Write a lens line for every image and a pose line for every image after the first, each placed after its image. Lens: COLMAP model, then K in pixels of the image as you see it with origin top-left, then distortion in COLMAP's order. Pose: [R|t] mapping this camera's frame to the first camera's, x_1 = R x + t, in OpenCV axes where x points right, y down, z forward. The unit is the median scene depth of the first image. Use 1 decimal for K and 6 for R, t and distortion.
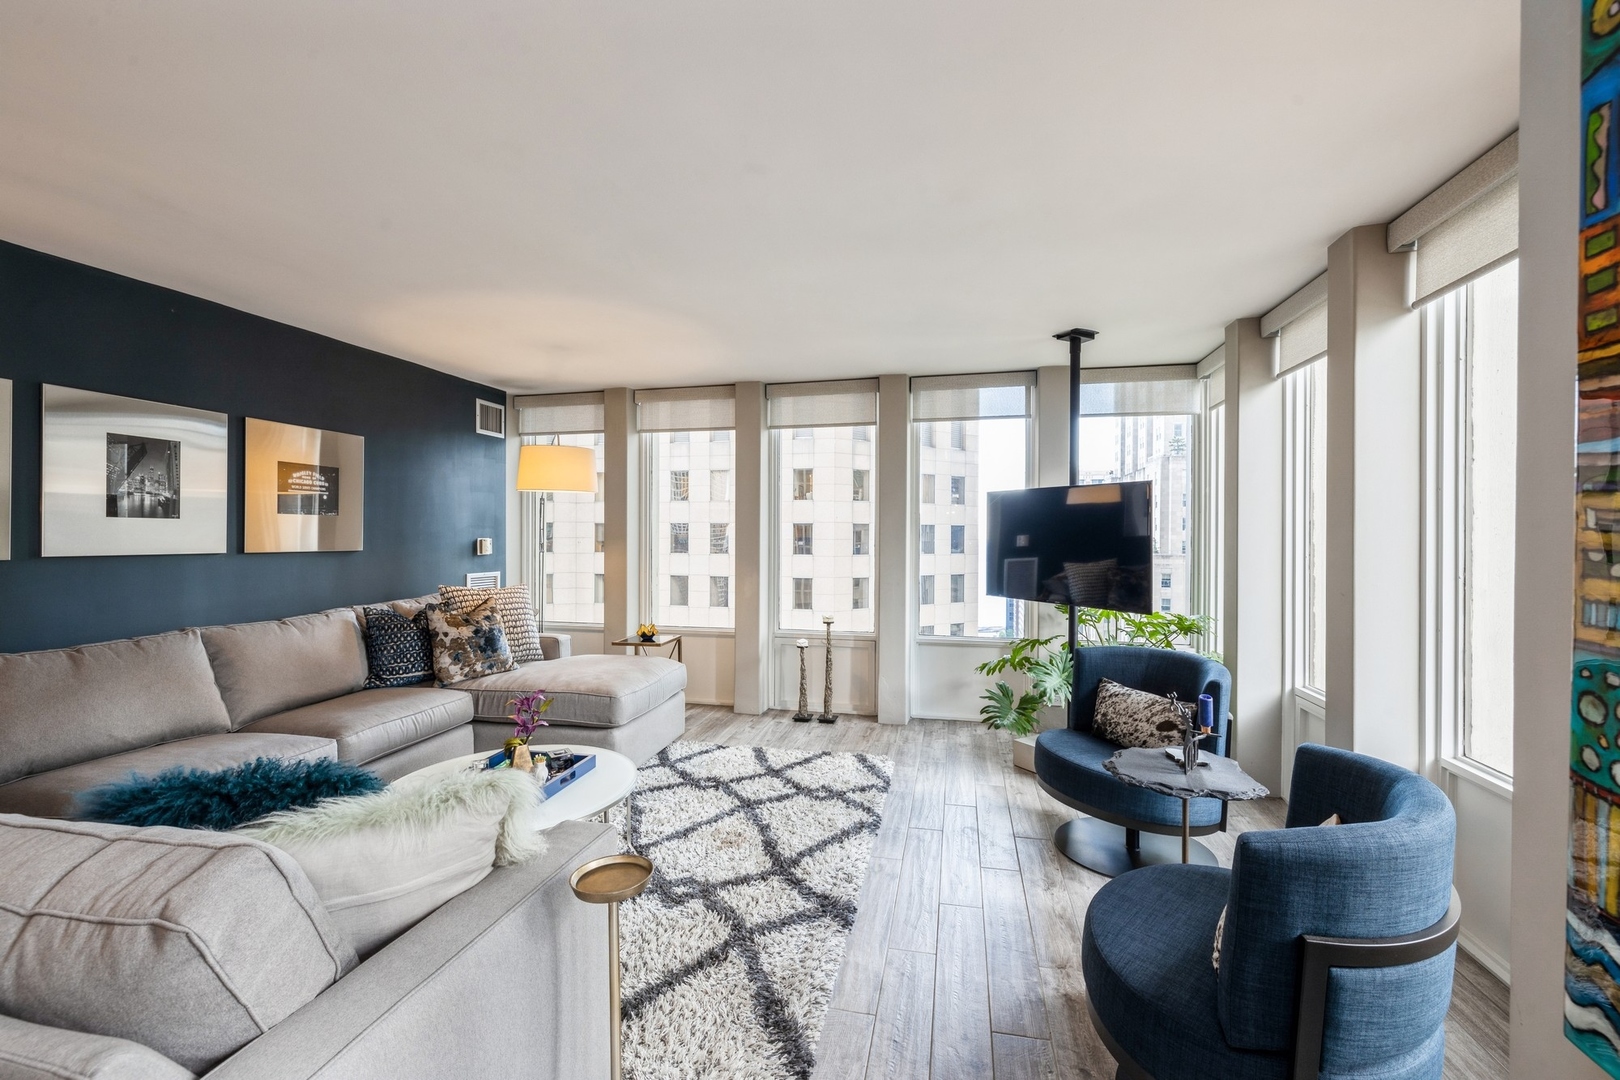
lens RADIAL K [[683.3, 0, 809.5], [0, 683.3, 539.7], [0, 0, 1]] dist [0.001426, -0.000162]
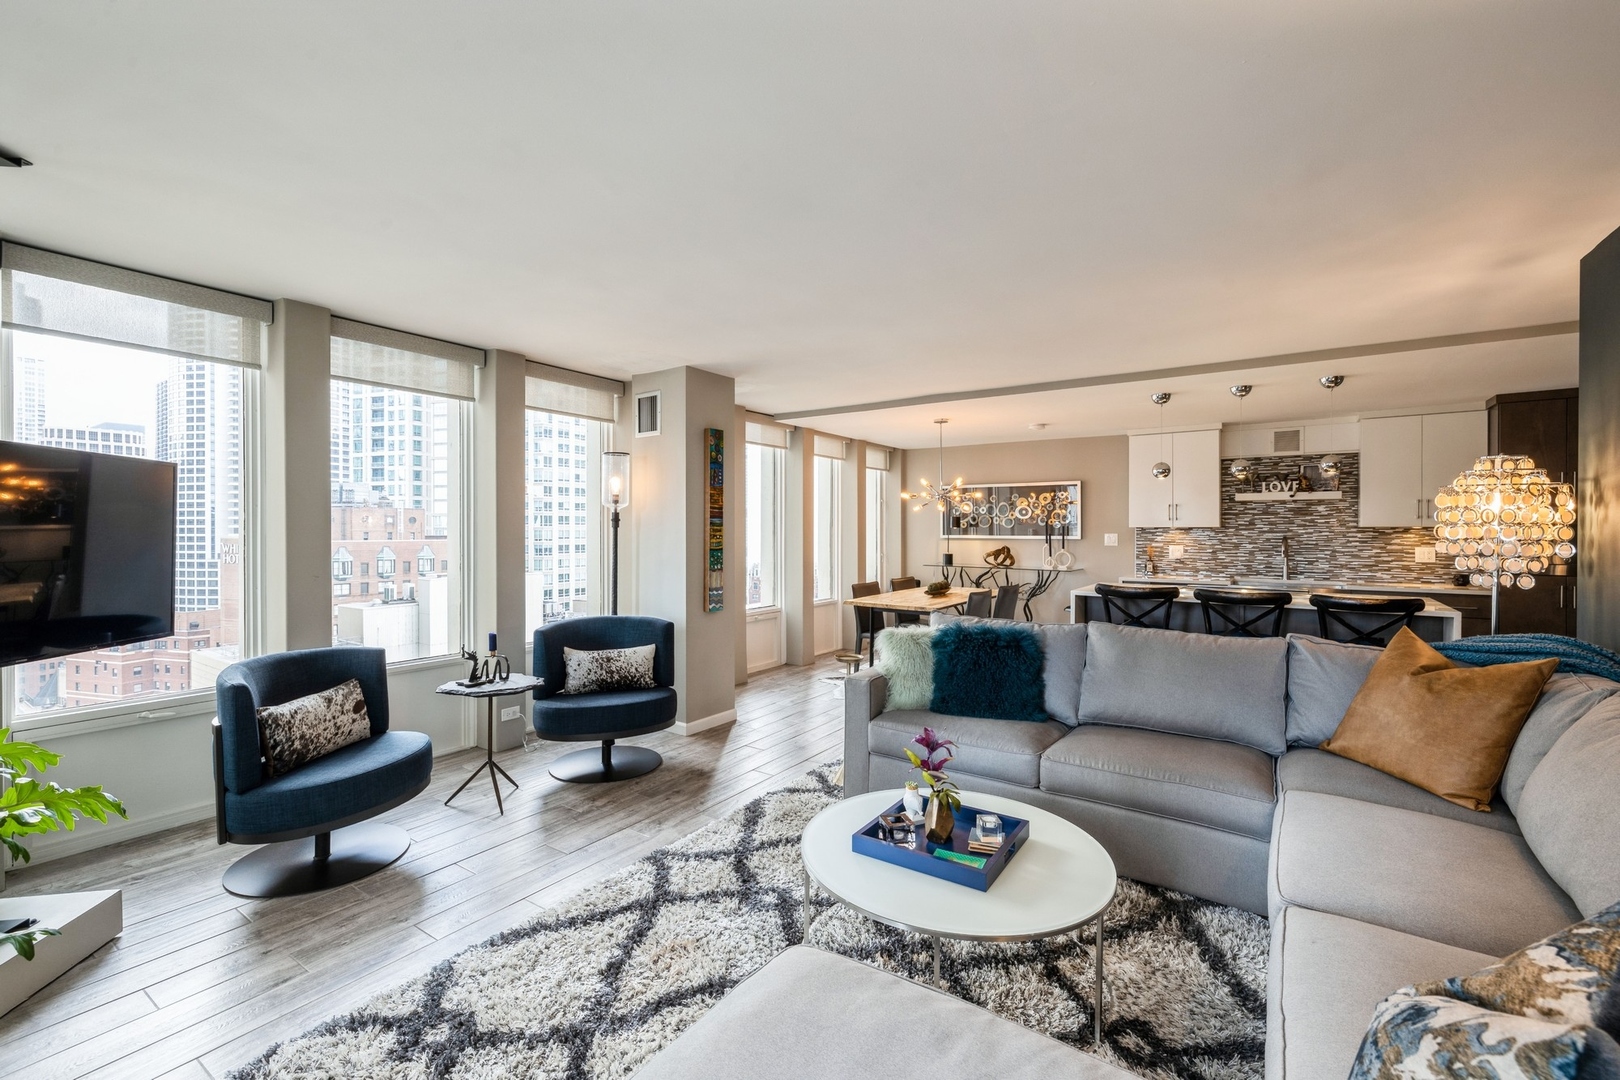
lens RADIAL K [[683.3, 0, 811.3], [0, 683.3, 530.9], [0, 0, 1]] dist [0.001426, -0.000162]
pose [[-0.931459, -0.005476, 0.363805, -0.382214], [-0.002660, 0.999963, 0.008239, -0.014486], [-0.363836, 0.006707, -0.931439, 1.205598]]
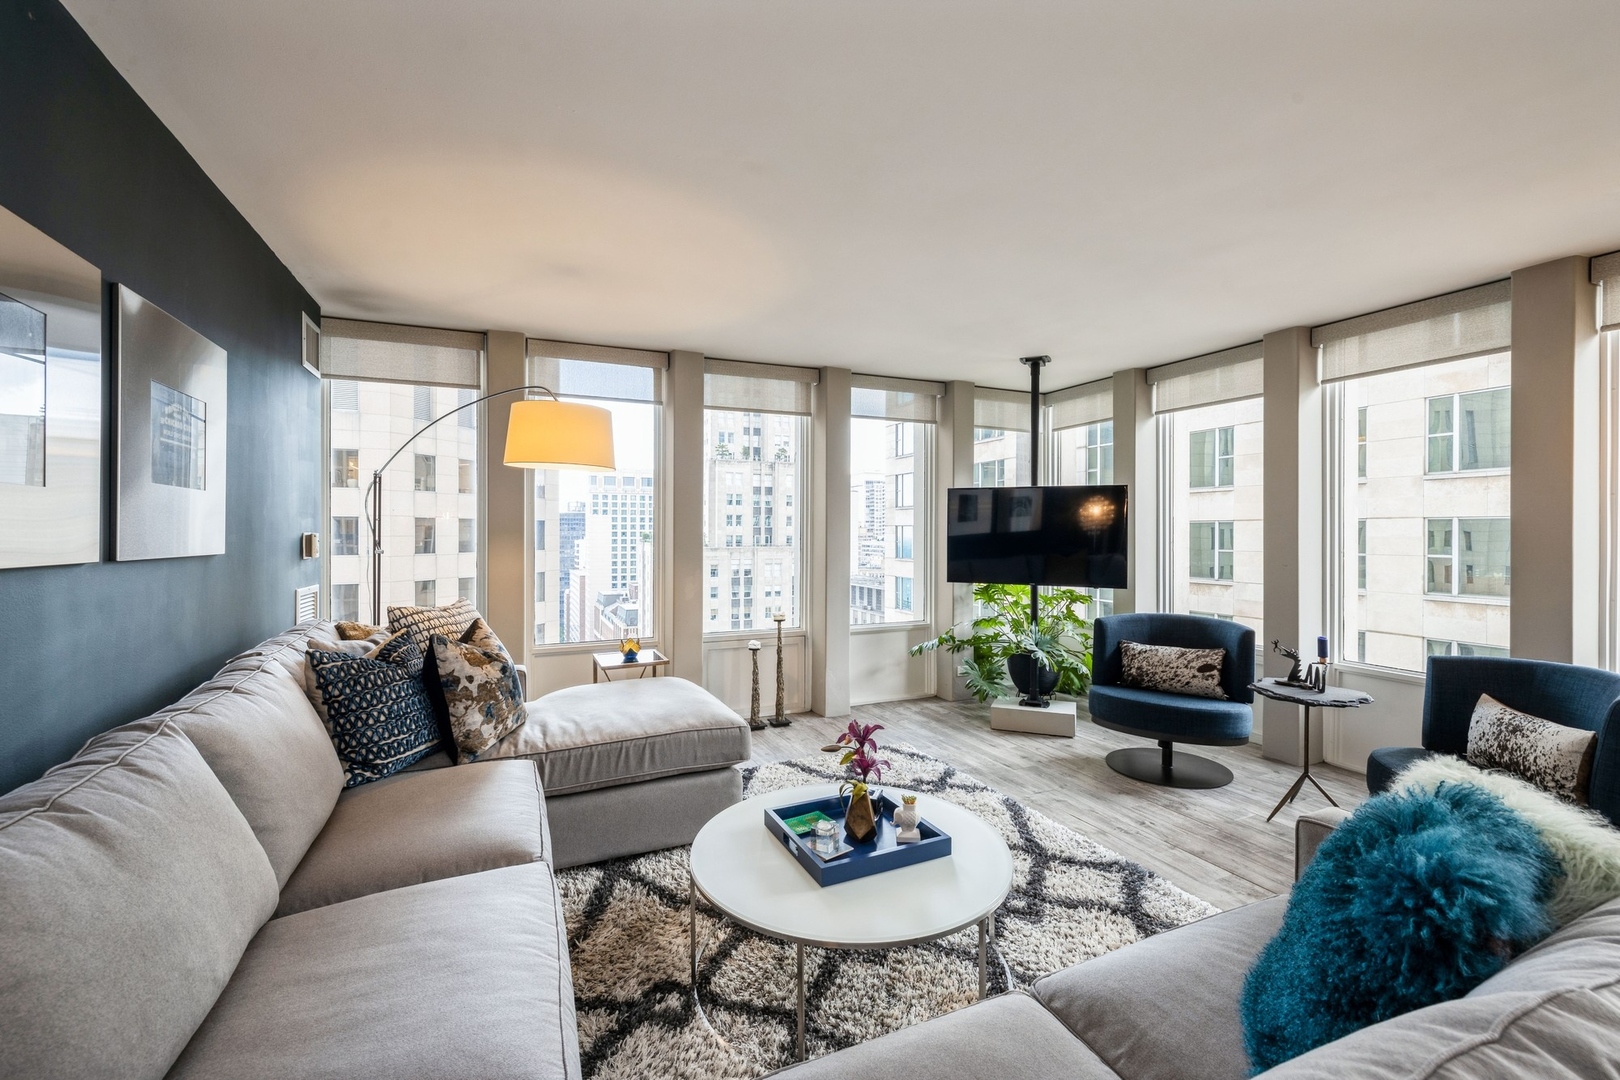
lens RADIAL K [[683.3, 0, 811.7], [0, 683.3, 531.8], [0, 0, 1]] dist [0.001426, -0.000162]
pose [[0.798663, -0.002999, 0.601771, -0.625085], [0.005820, 0.999979, -0.002740, 0.001866], [-0.601750, 0.005691, 0.798664, 0.266200]]
